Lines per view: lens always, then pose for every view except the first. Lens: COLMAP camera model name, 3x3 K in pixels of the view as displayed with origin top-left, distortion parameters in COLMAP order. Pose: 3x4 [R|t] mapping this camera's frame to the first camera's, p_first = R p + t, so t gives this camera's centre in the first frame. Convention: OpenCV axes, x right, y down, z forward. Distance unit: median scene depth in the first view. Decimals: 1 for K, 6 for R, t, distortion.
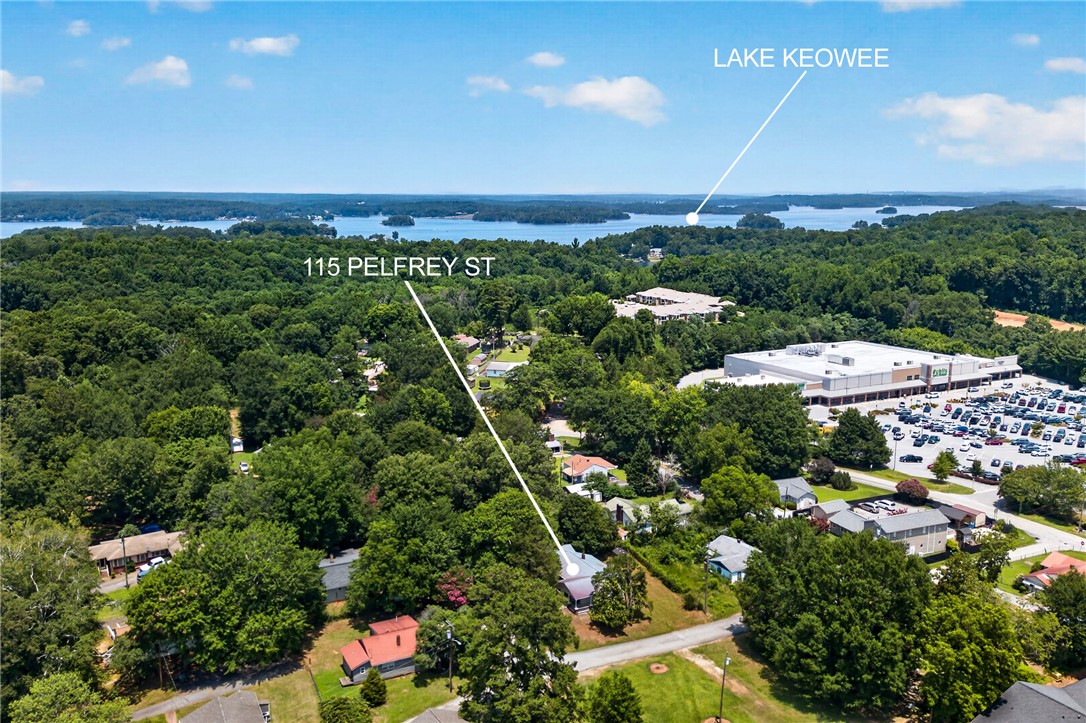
lens RADIAL K [[894.0, 0, 545.2], [0, 894.0, 364.3], [0, 0, 1]] dist [0.054445, -0.012377]
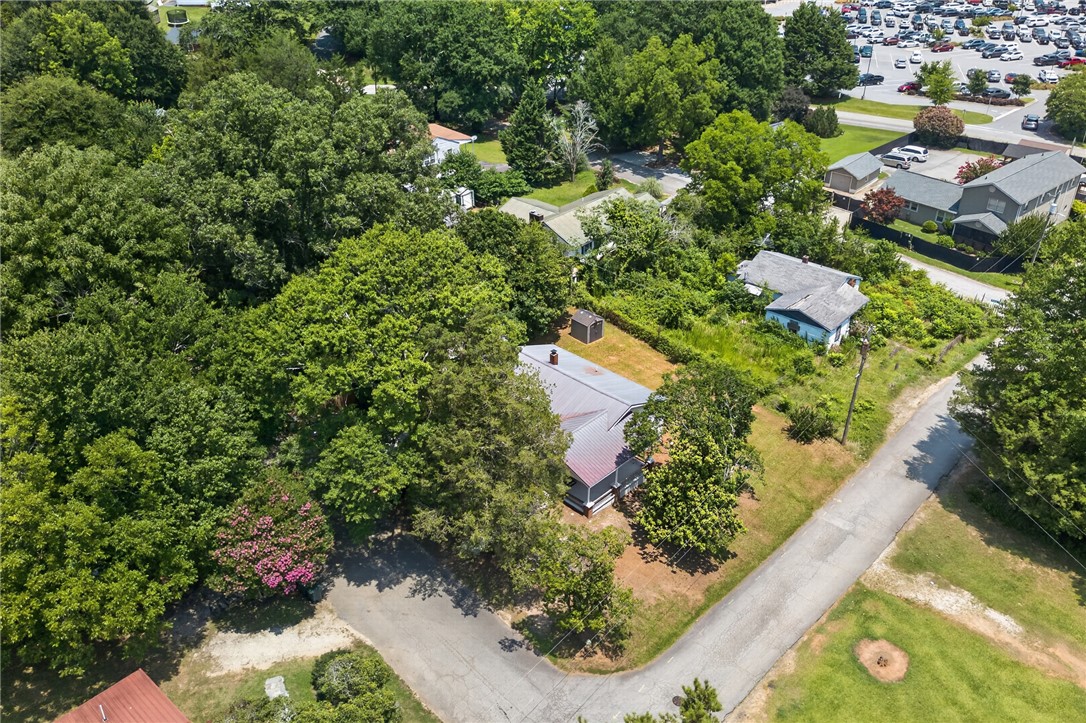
lens RADIAL K [[894.0, 0, 537.7], [0, 894.0, 369.6], [0, 0, 1]] dist [0.054445, -0.012377]
pose [[0.950126, -0.168398, 0.262492, -0.070005], [0.062448, 0.927369, 0.368899, 0.058502], [-0.305549, -0.334108, 0.891634, 0.576650]]
